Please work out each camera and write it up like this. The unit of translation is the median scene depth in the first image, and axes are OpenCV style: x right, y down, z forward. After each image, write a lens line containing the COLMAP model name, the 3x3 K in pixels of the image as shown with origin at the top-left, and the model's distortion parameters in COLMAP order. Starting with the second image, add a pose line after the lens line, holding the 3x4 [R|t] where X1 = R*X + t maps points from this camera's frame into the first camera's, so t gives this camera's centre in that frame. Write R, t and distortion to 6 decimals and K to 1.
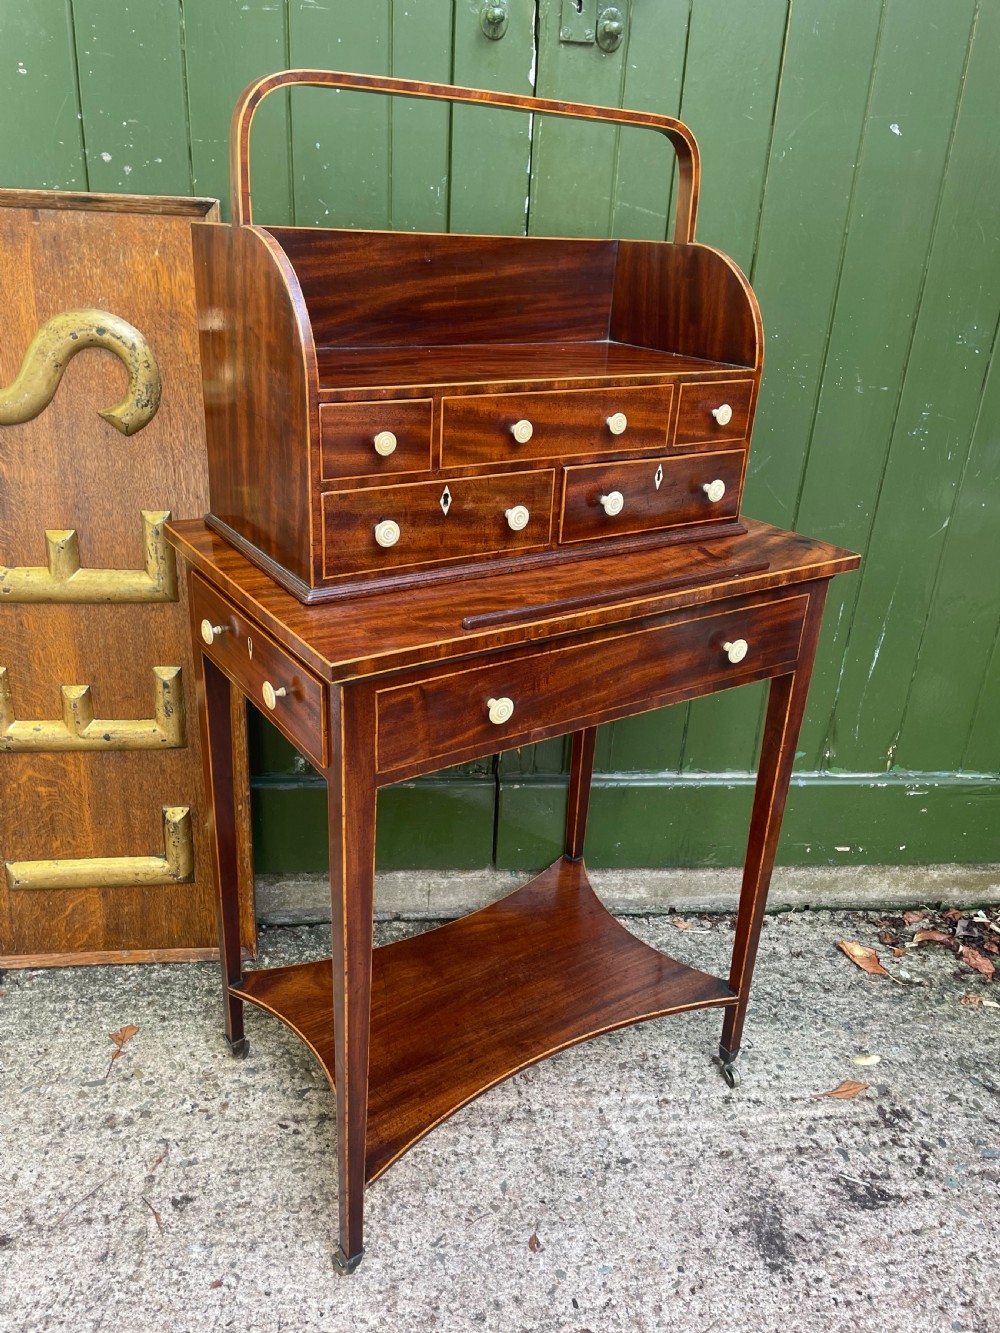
lens RADIAL K [[1021.4, 0, 496.1], [0, 1021.4, 659.7], [0, 0, 1]] dist [0.079474, -0.113908]
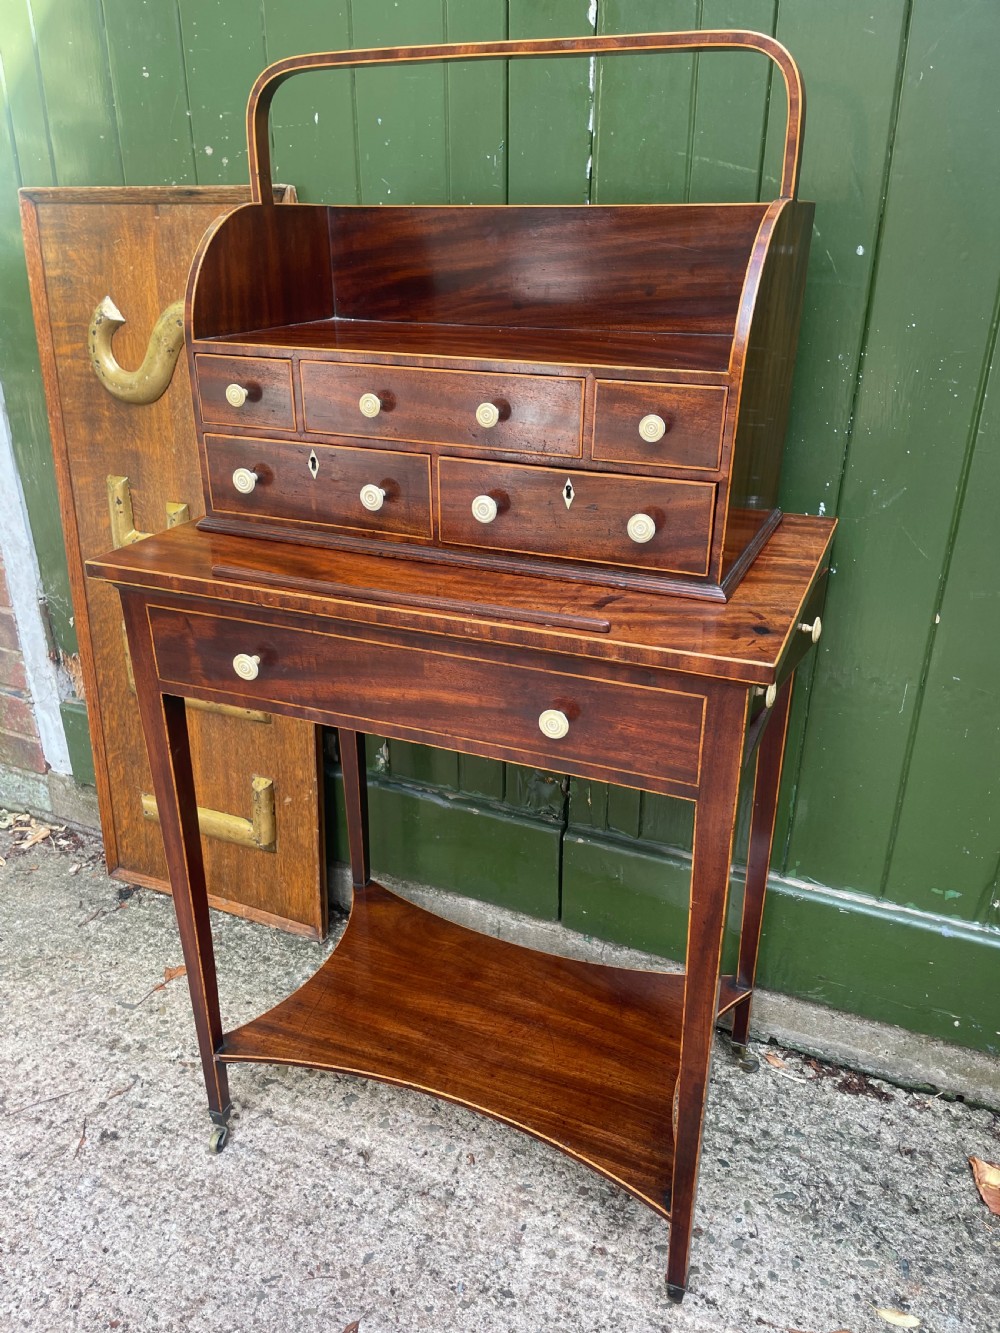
lens RADIAL K [[1021.4, 0, 489.7], [0, 1021.4, 678.8], [0, 0, 1]] dist [0.079474, -0.113908]
pose [[0.856513, 0.169174, -0.487613, 0.423195], [-0.165704, 0.984875, 0.050631, -0.052832], [0.488803, 0.037433, 0.871591, 0.220316]]
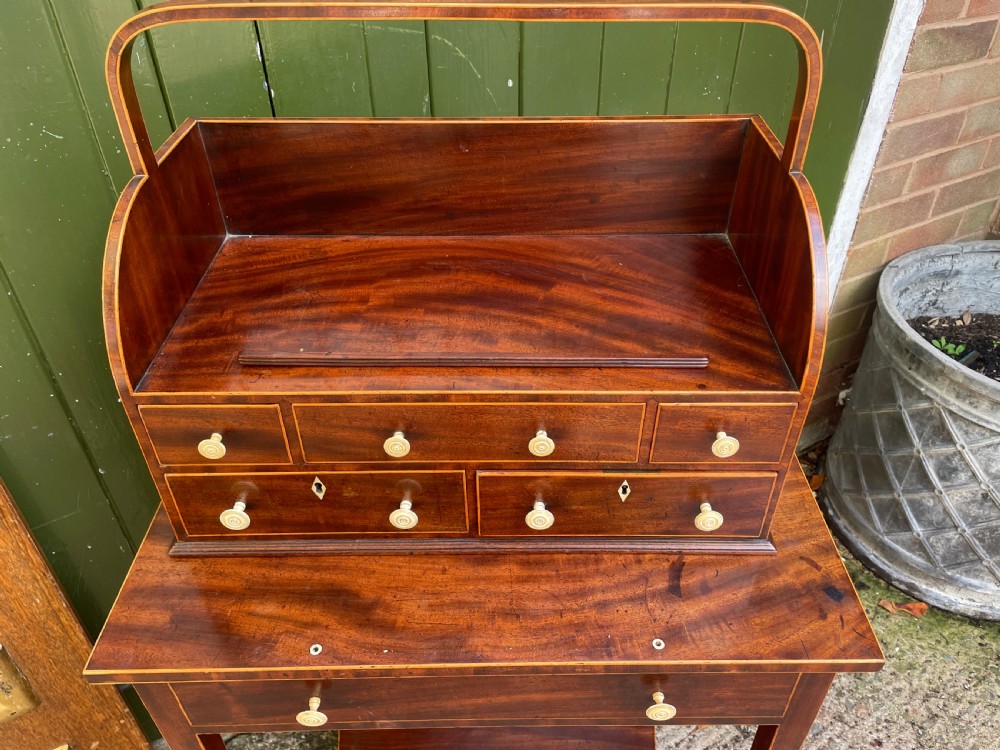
lens RADIAL K [[766.3, 0, 511.2], [0, 766.3, 375.8], [0, 0, 1]] dist [0.079474, -0.113908]
pose [[0.991692, 0.035020, -0.123775, 0.120182], [-0.002472, 0.967238, 0.253859, -0.332584], [0.128610, -0.251444, 0.959289, 0.351399]]
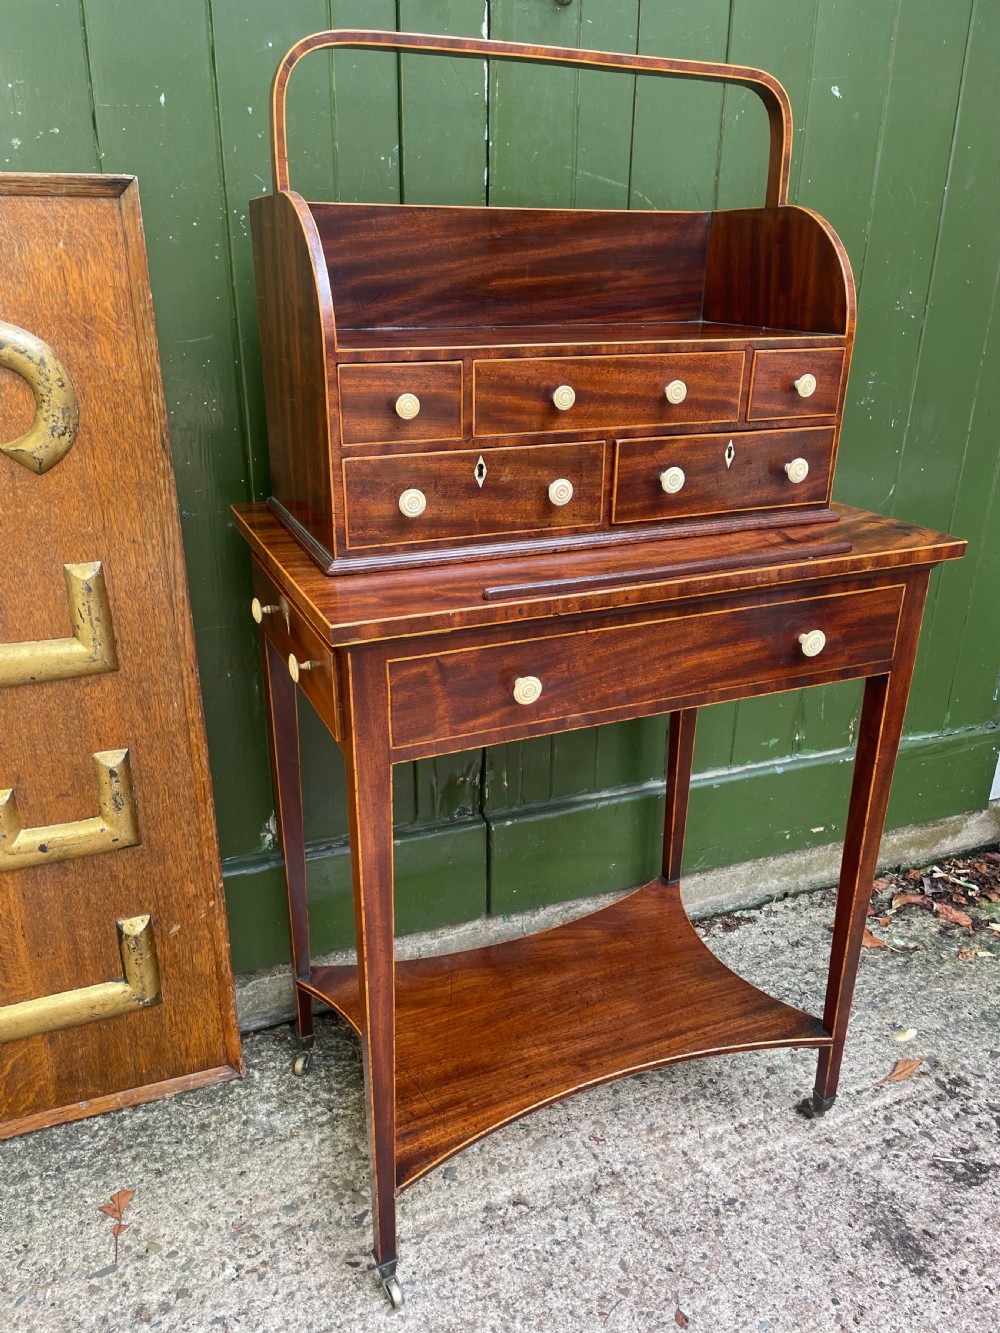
lens RADIAL K [[1021.4, 0, 496.6], [0, 1021.4, 679.3], [0, 0, 1]] dist [0.079474, -0.113908]
pose [[0.962189, -0.138285, 0.234671, -0.220043], [0.140767, 0.990023, 0.006225, -0.012107], [-0.233190, 0.027044, 0.972055, 0.130806]]
